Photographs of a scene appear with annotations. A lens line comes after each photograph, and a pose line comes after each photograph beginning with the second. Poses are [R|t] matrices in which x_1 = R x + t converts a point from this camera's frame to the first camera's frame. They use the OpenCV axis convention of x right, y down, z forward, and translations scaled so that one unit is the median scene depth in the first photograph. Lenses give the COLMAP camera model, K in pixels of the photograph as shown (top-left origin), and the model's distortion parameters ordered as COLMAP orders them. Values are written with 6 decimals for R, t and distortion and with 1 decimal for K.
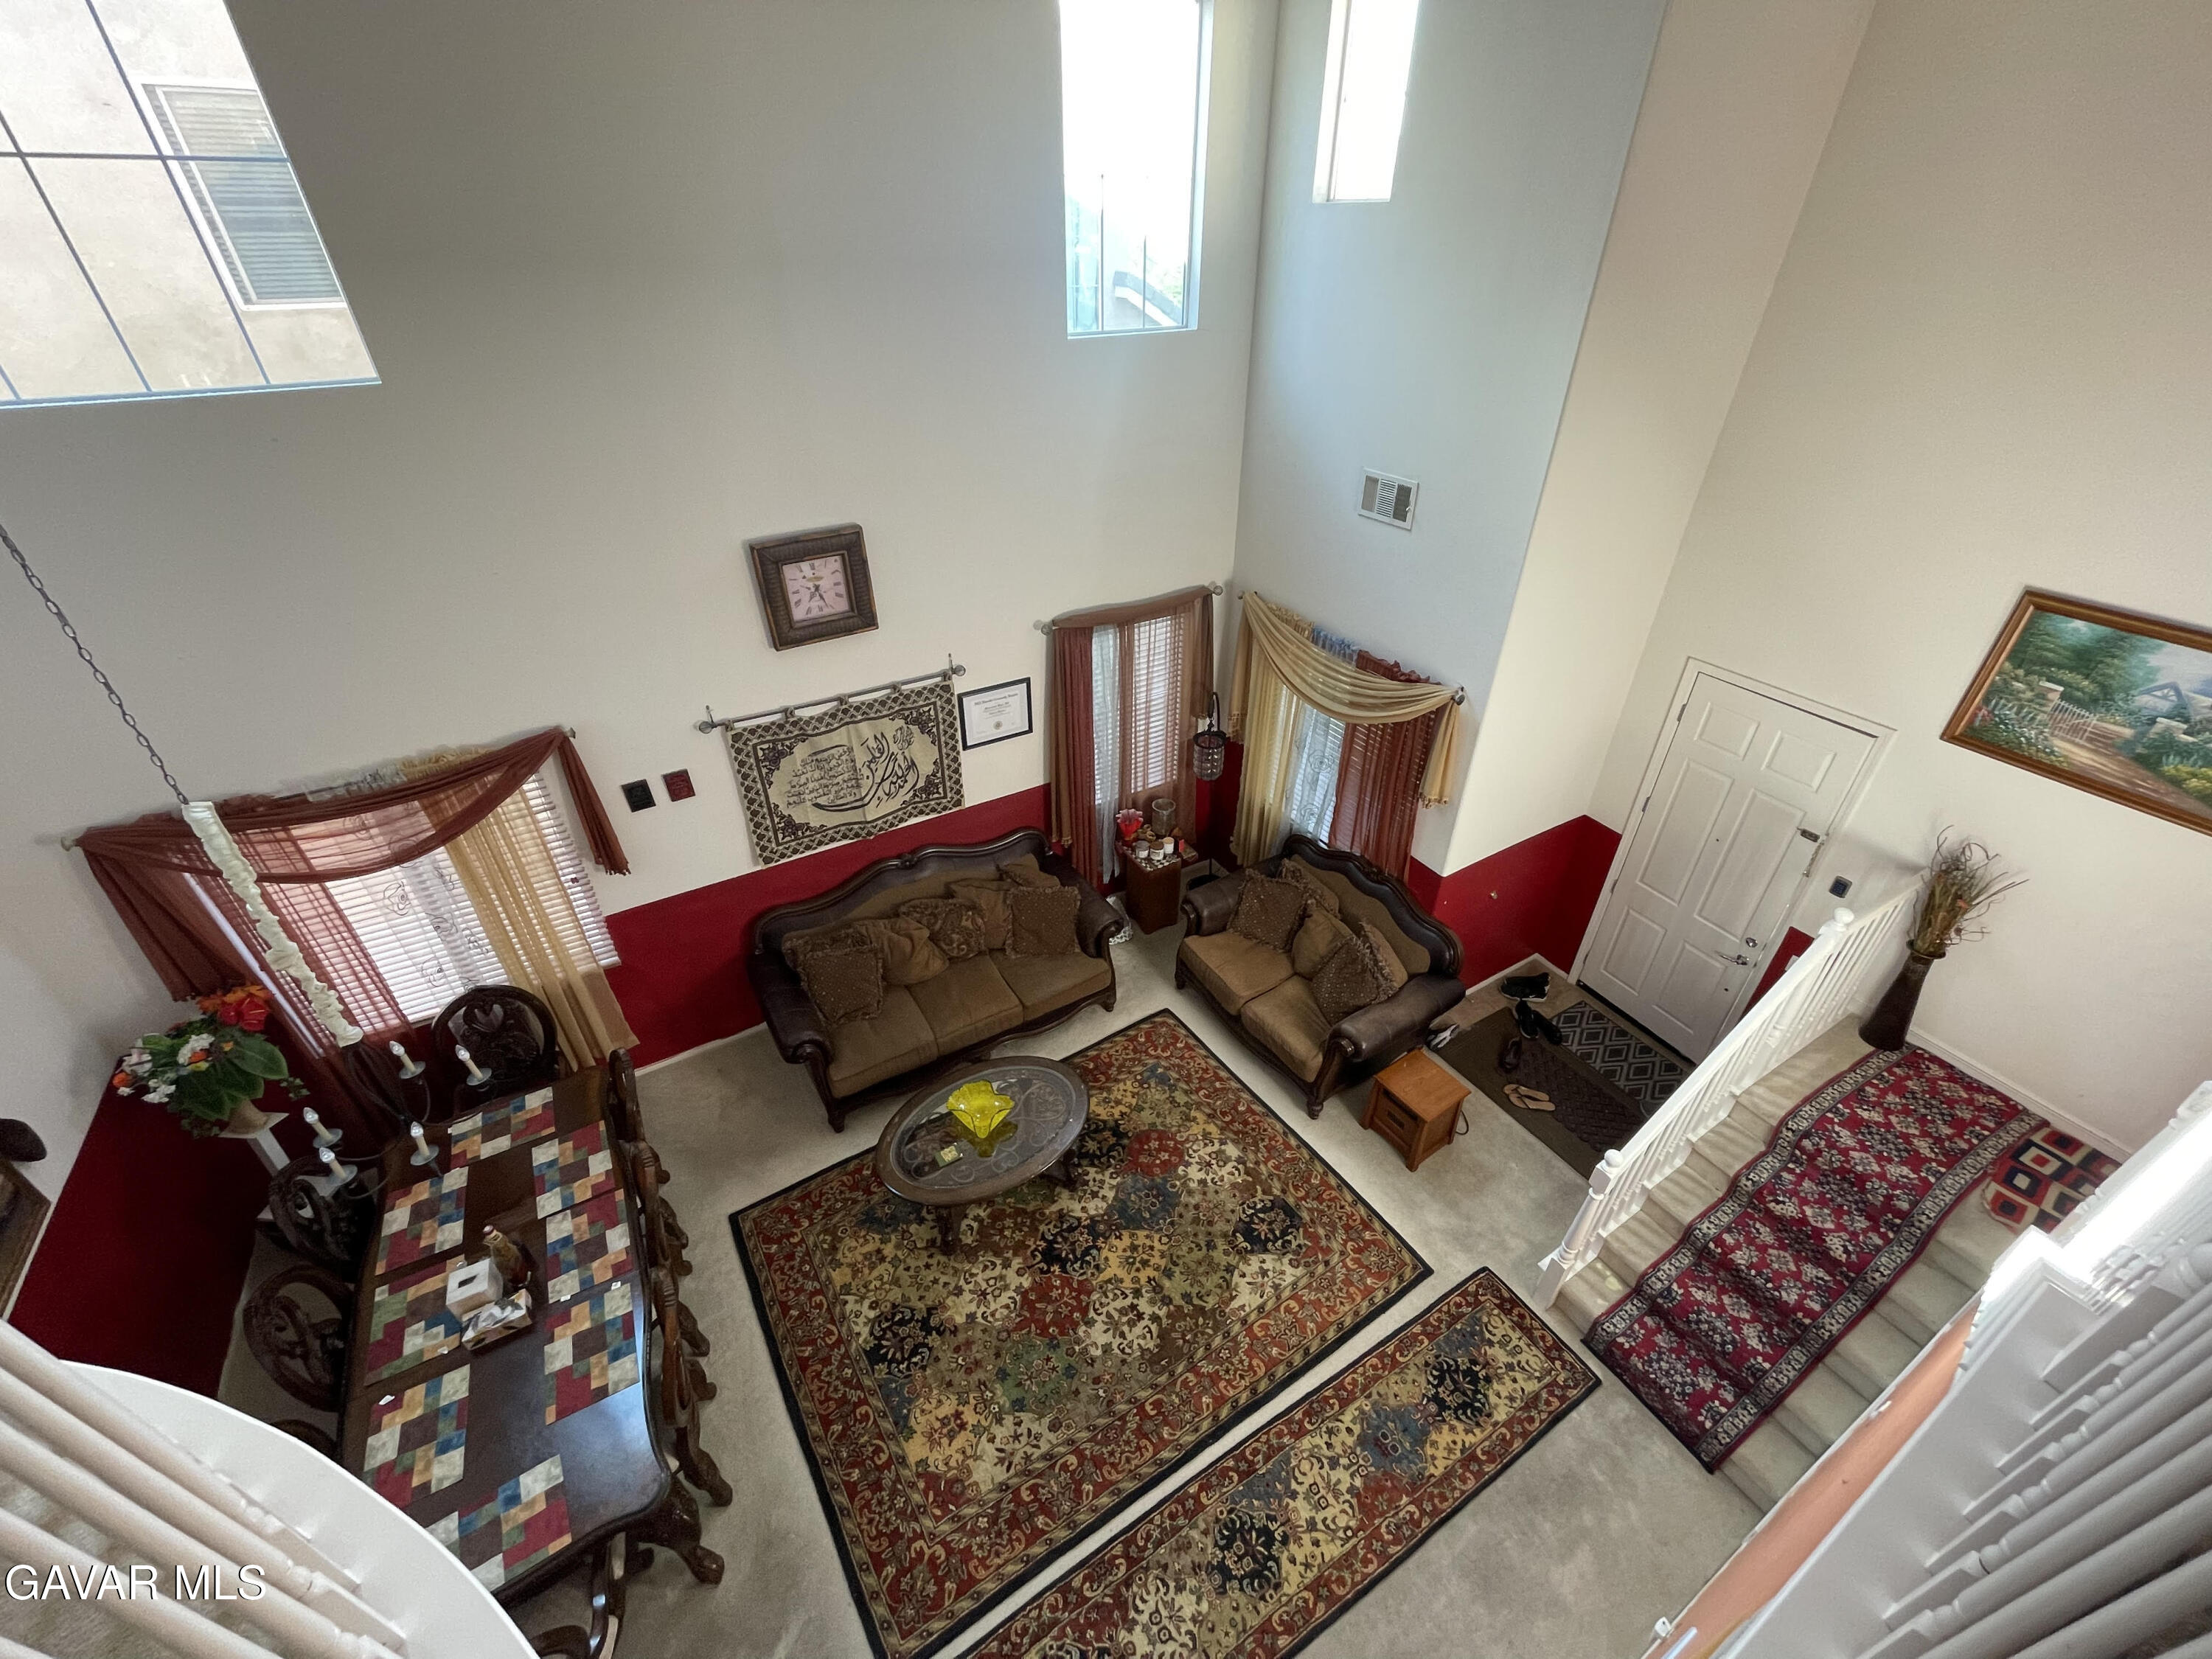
lens RADIAL K [[893.1, 0, 1109.0], [0, 893.1, 827.6], [0, 0, 1]] dist [-0.003563, 0.000047]
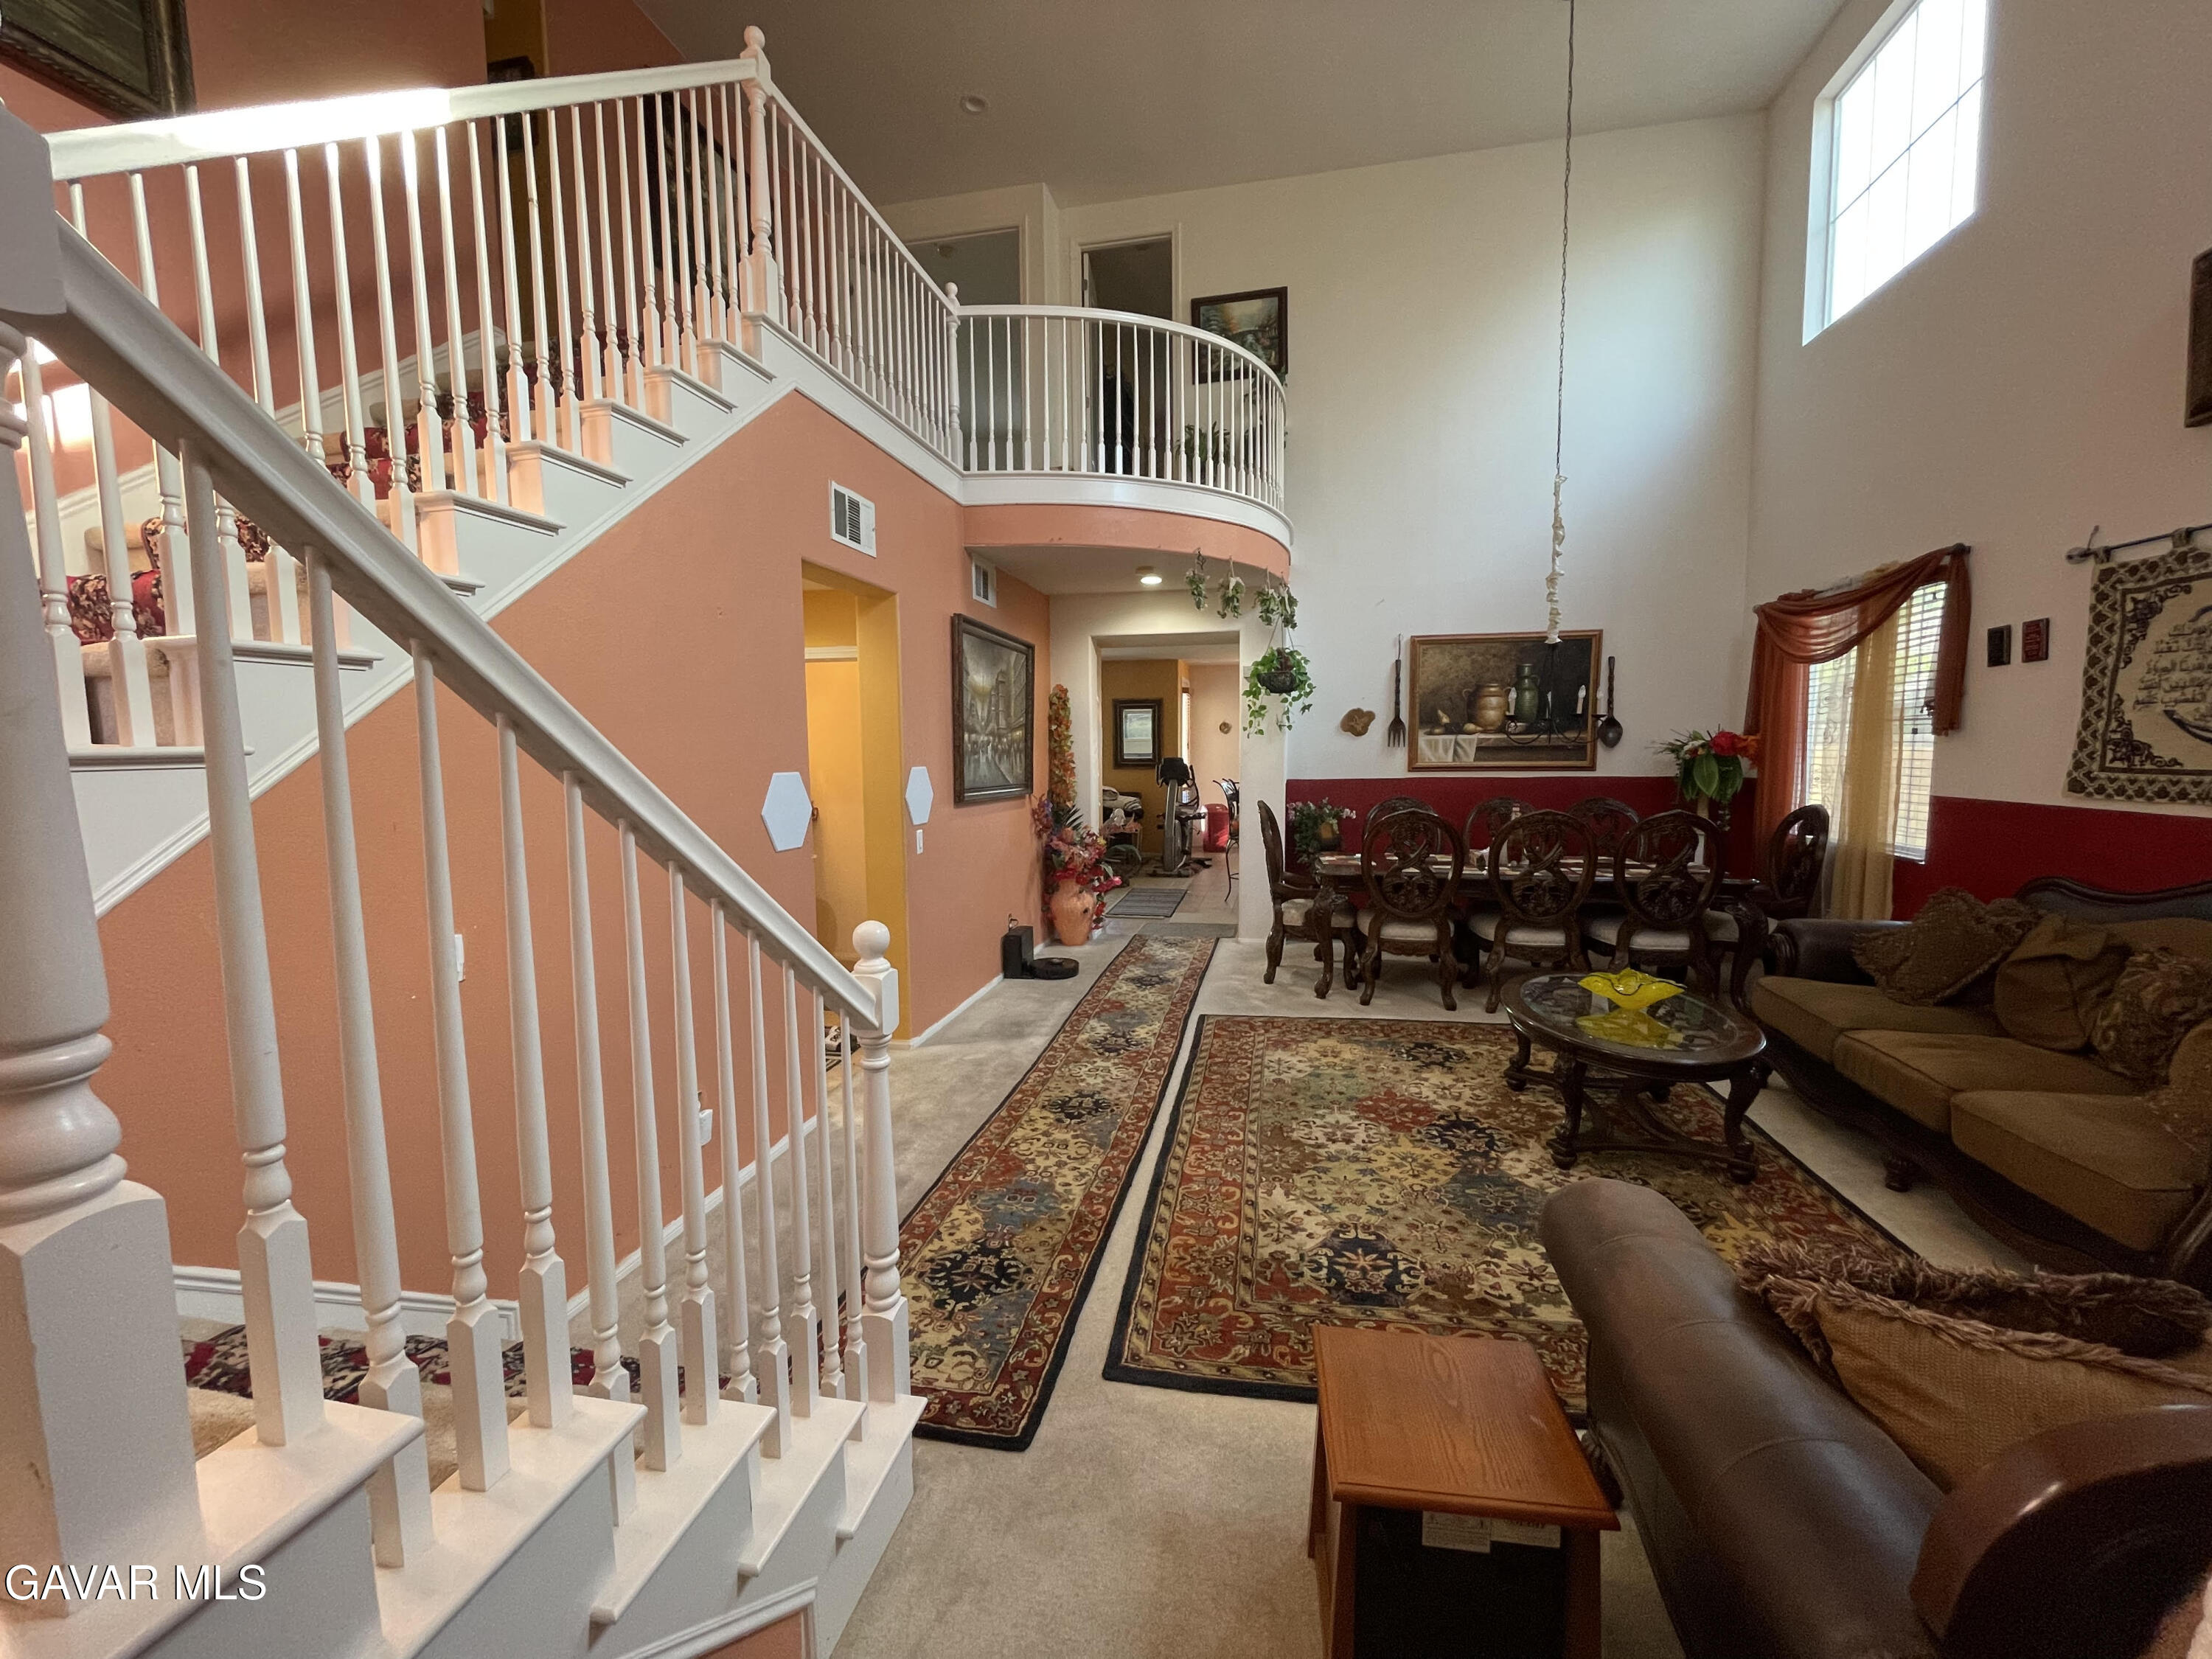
lens RADIAL K [[893.1, 0, 1109.0], [0, 893.1, 827.6], [0, 0, 1]] dist [-0.003563, 0.000047]
pose [[-0.677968, 0.075565, -0.731198, 0.717642], [-0.400951, 0.795694, 0.453992, 0.060083], [0.616116, 0.600966, -0.509157, 1.123436]]
